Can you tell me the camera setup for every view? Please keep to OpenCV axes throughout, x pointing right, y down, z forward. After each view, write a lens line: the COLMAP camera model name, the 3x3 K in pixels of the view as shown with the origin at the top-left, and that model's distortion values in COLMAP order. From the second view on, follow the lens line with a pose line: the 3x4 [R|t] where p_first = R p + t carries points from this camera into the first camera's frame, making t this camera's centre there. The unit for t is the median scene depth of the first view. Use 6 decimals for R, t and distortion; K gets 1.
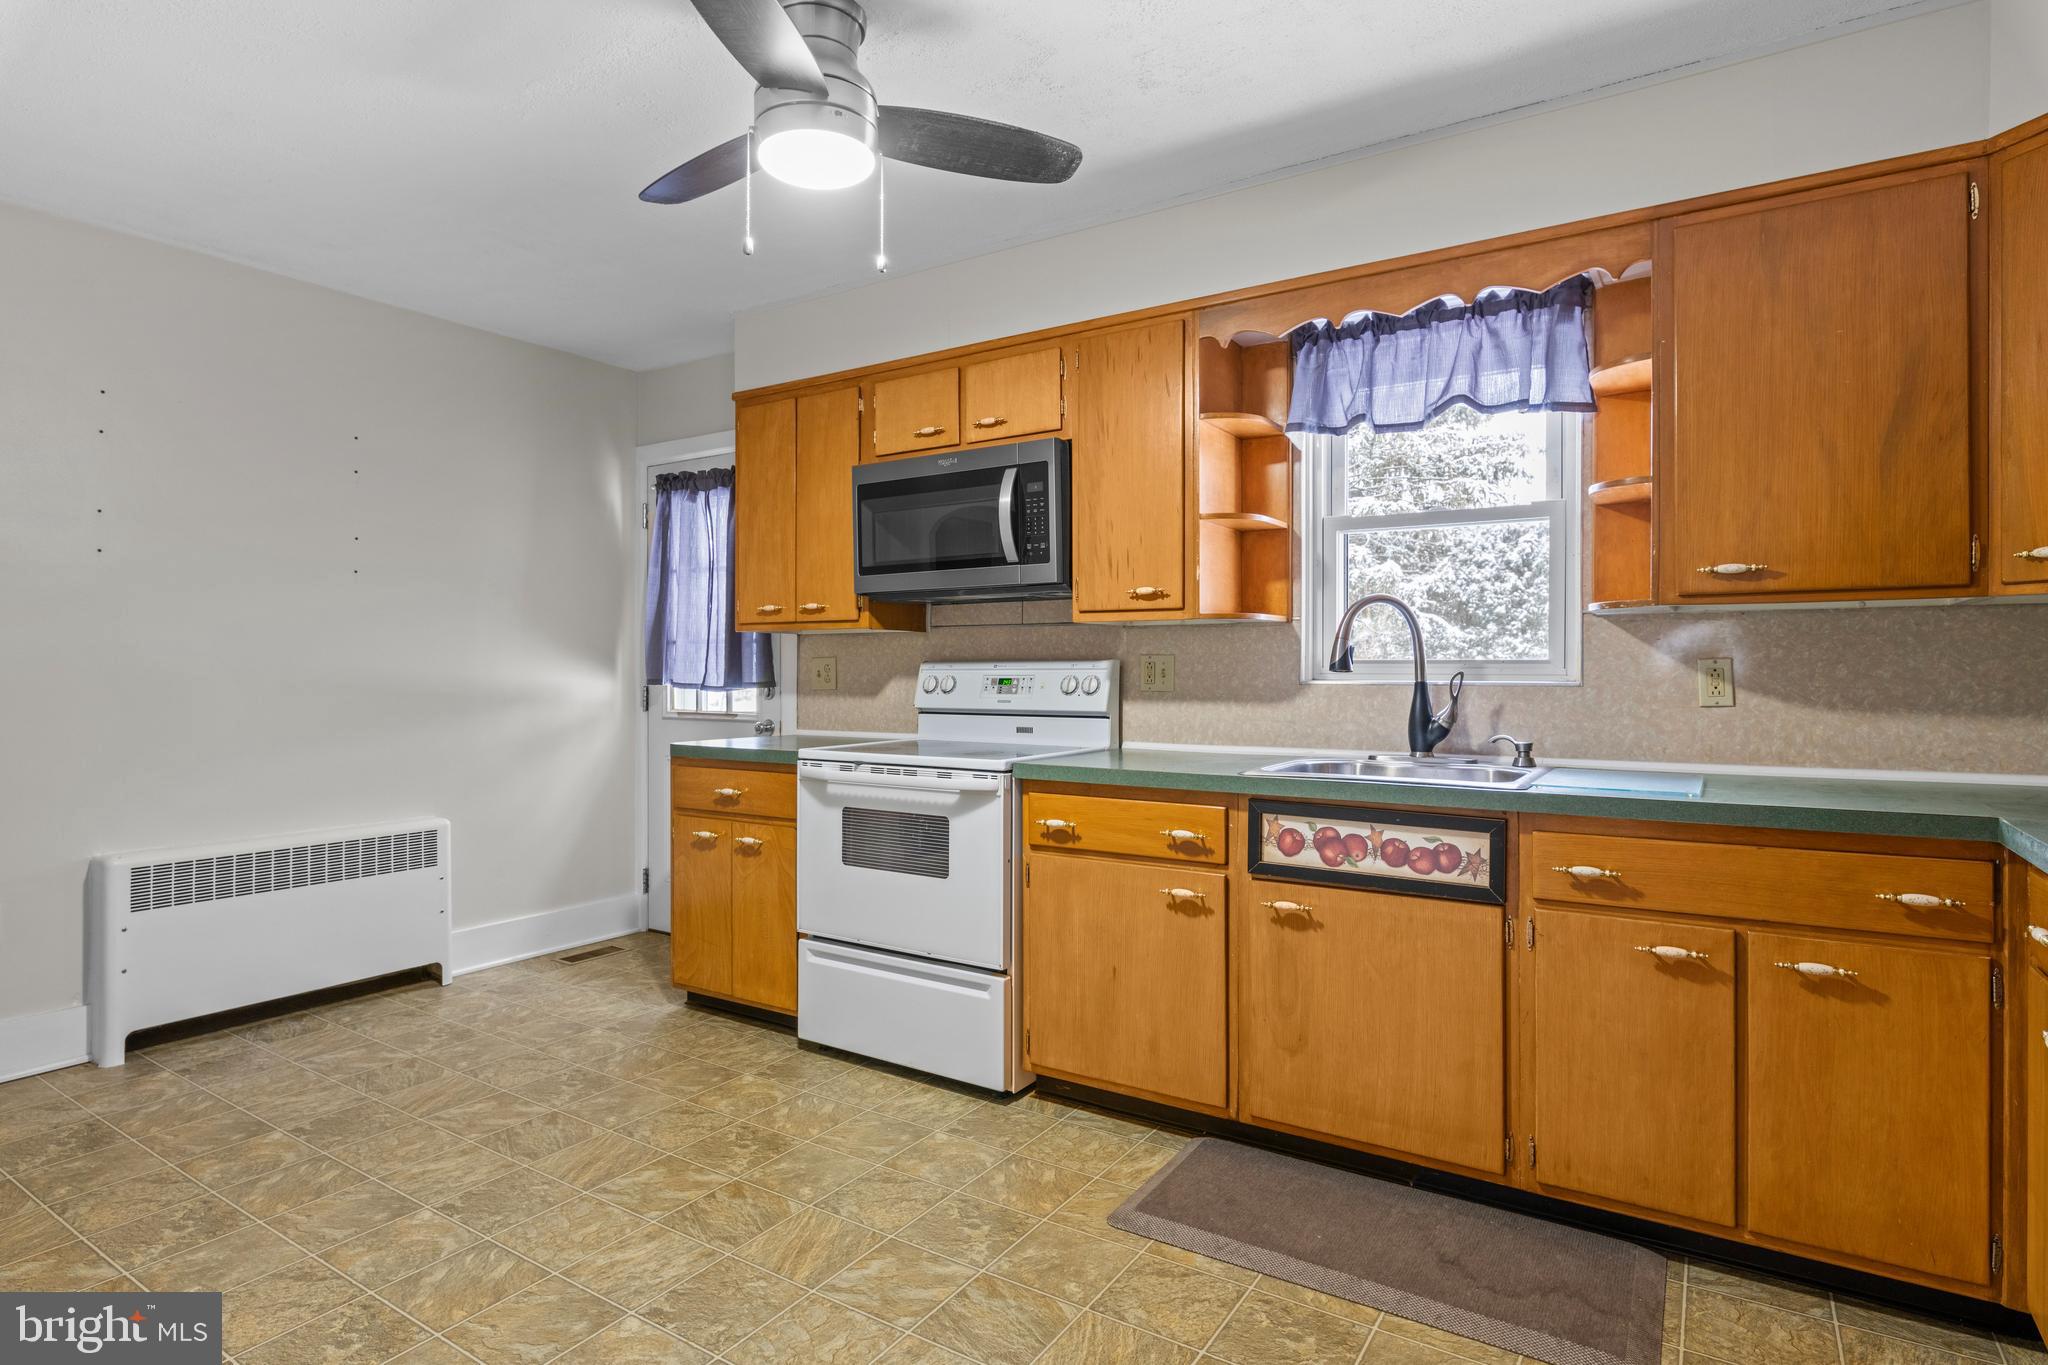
lens RADIAL K [[1090.3, 0, 1012.1], [0, 1090.3, 669.5], [0, 0, 1]] dist [0.001391, 0.000454]
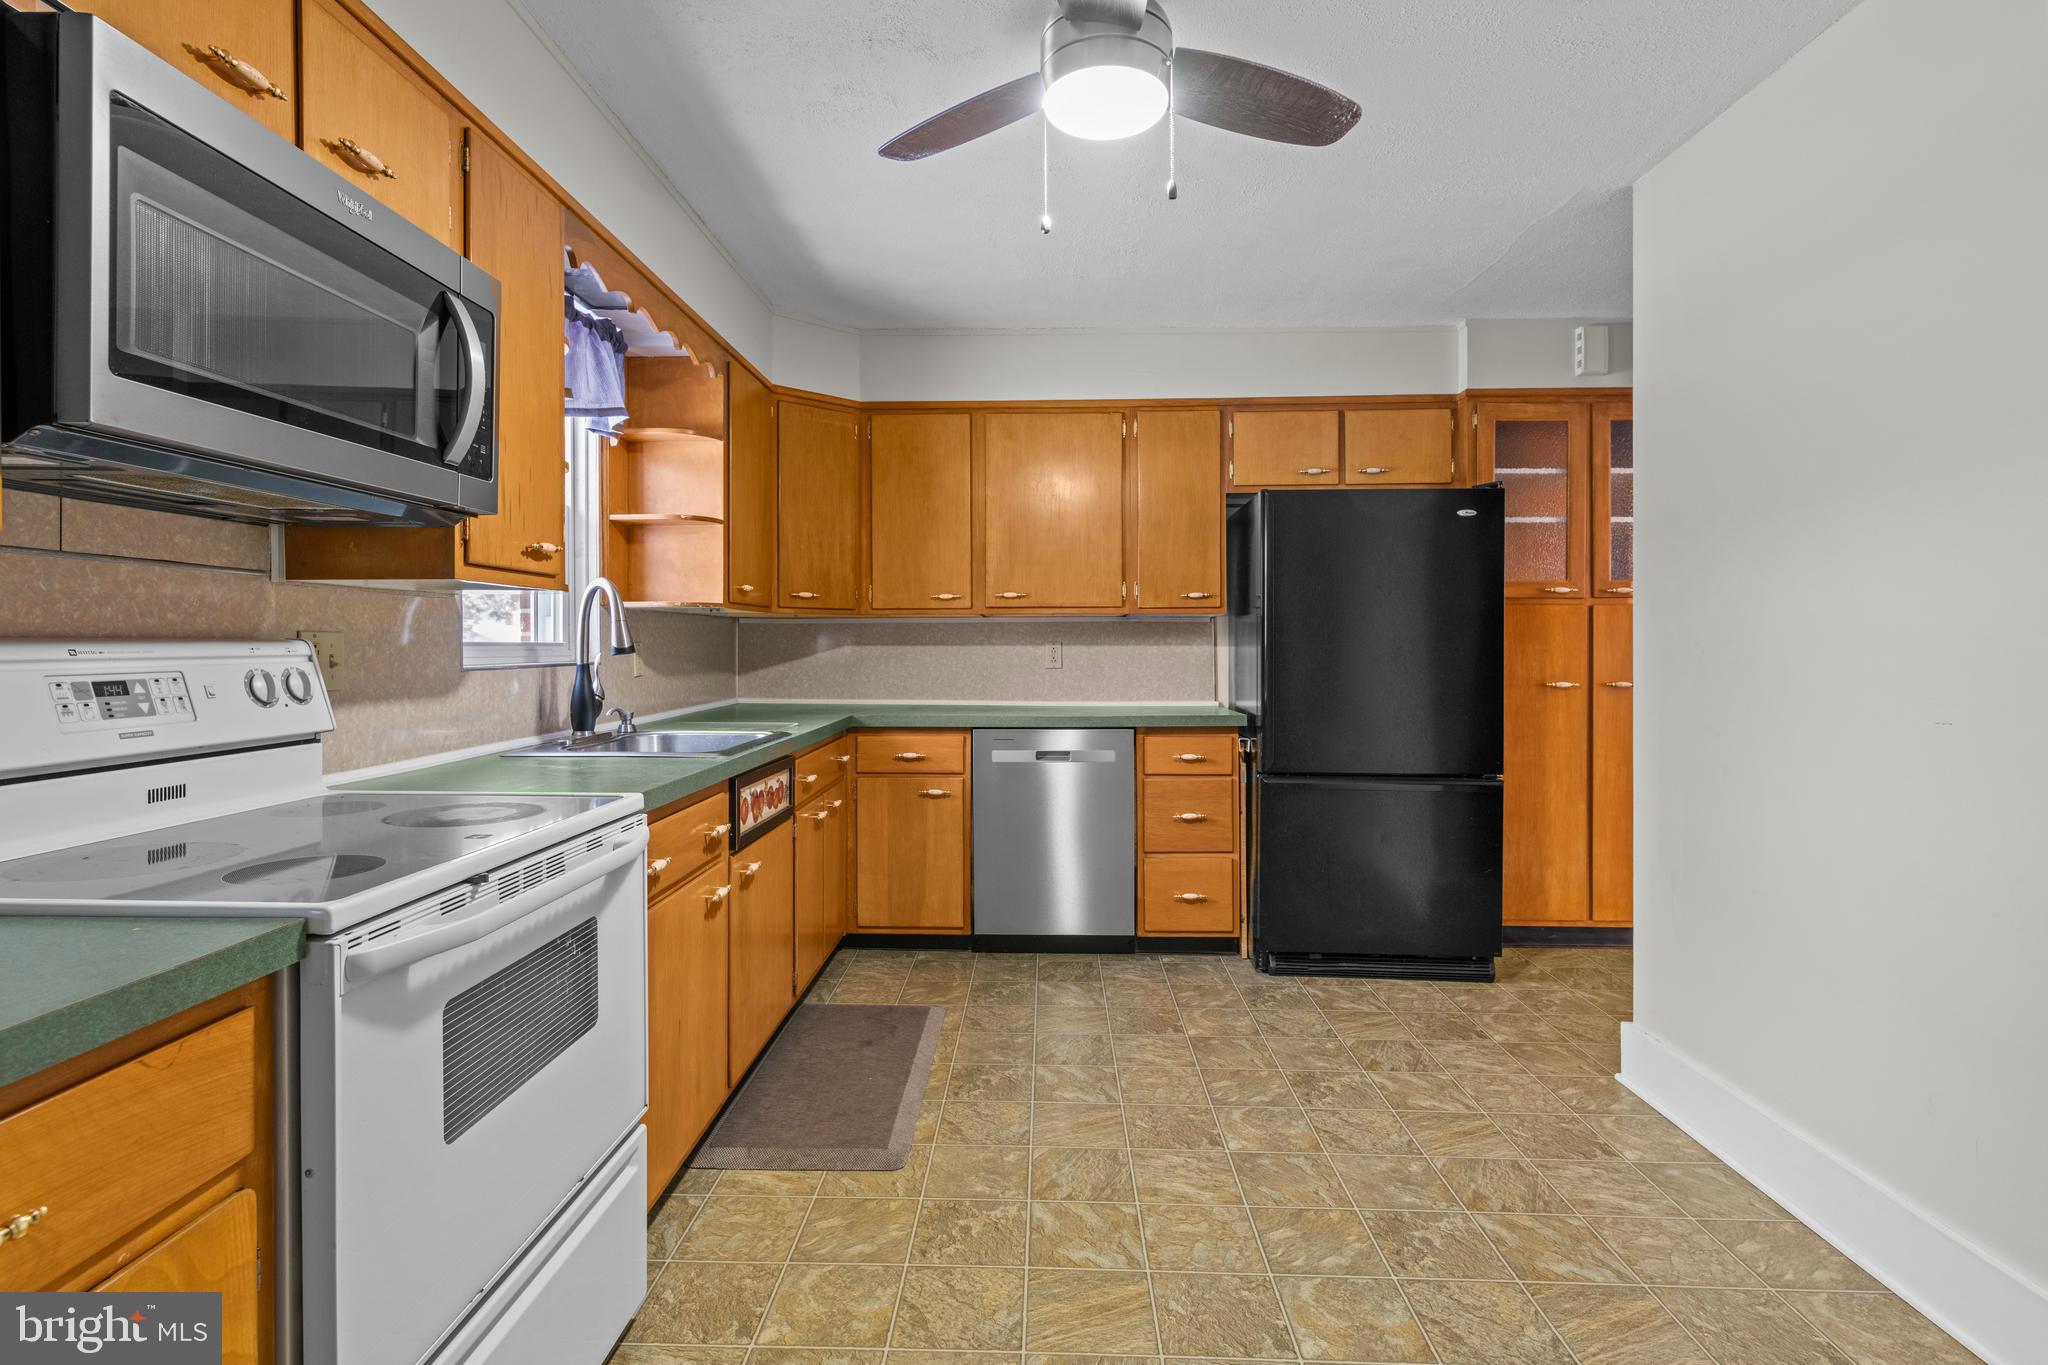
lens RADIAL K [[995.9, 0, 1017.7], [0, 995.9, 645.4], [0, 0, 1]] dist [-0.000485, 0.000097]
pose [[-0.521983, -0.001118, 0.852955, -0.619042], [0.002100, 0.999994, 0.002596, -0.007153], [-0.852953, 0.003146, -0.521978, 1.082927]]
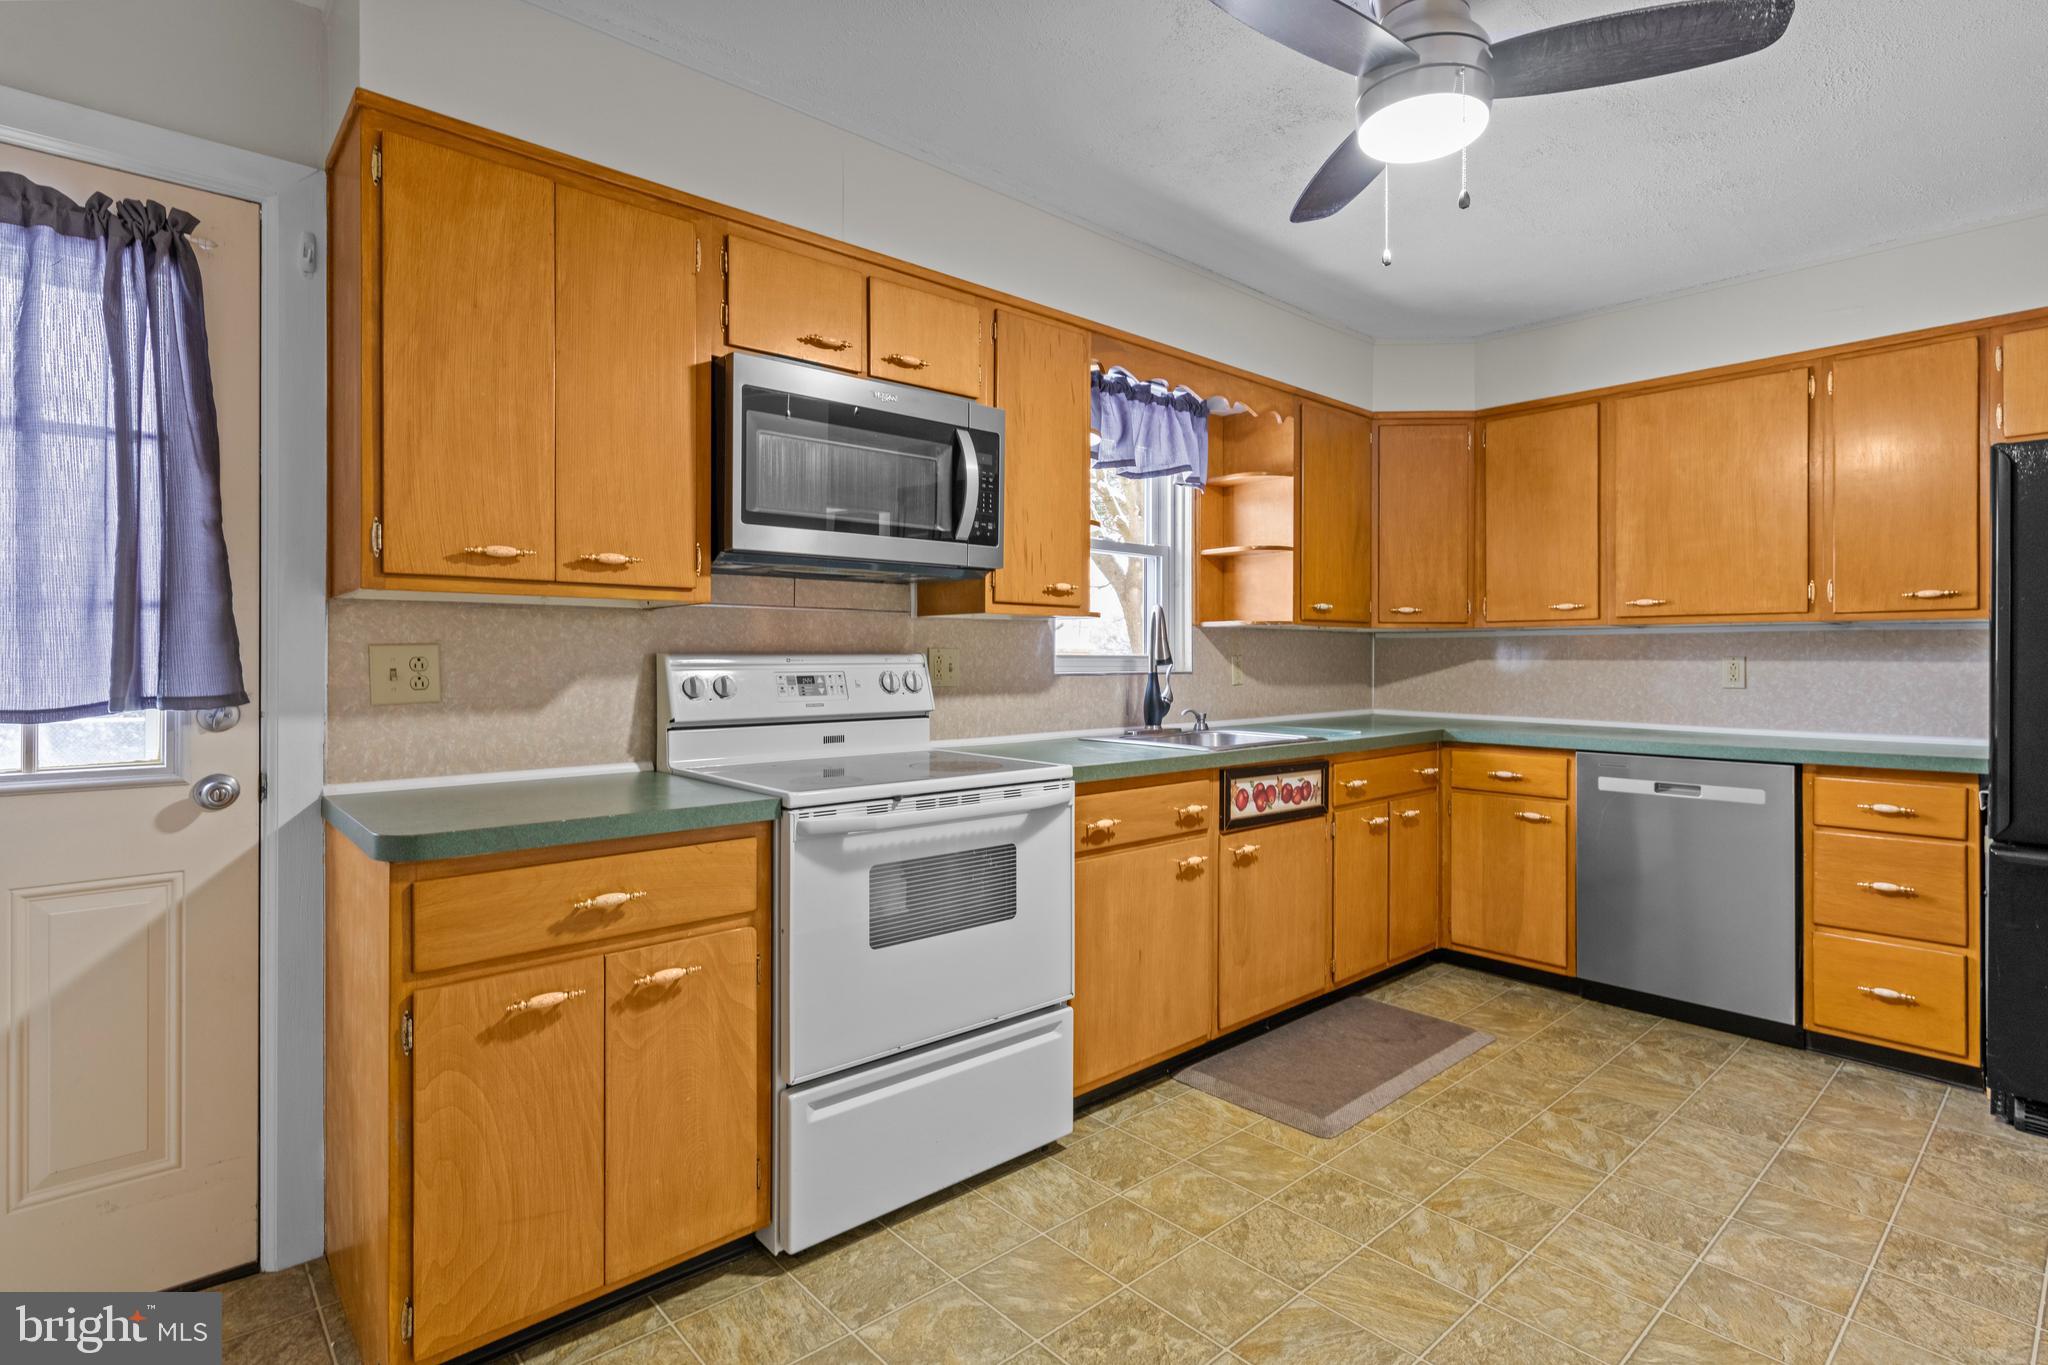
lens RADIAL K [[1003.3, 0, 1022.4], [0, 1003.3, 655.3], [0, 0, 1]] dist [0.001877, 0.000026]
pose [[0.254258, 0.002034, 0.967134, -0.796266], [-0.000877, 0.999998, -0.001872, -0.006632], [-0.967136, -0.000372, 0.254259, 0.800108]]
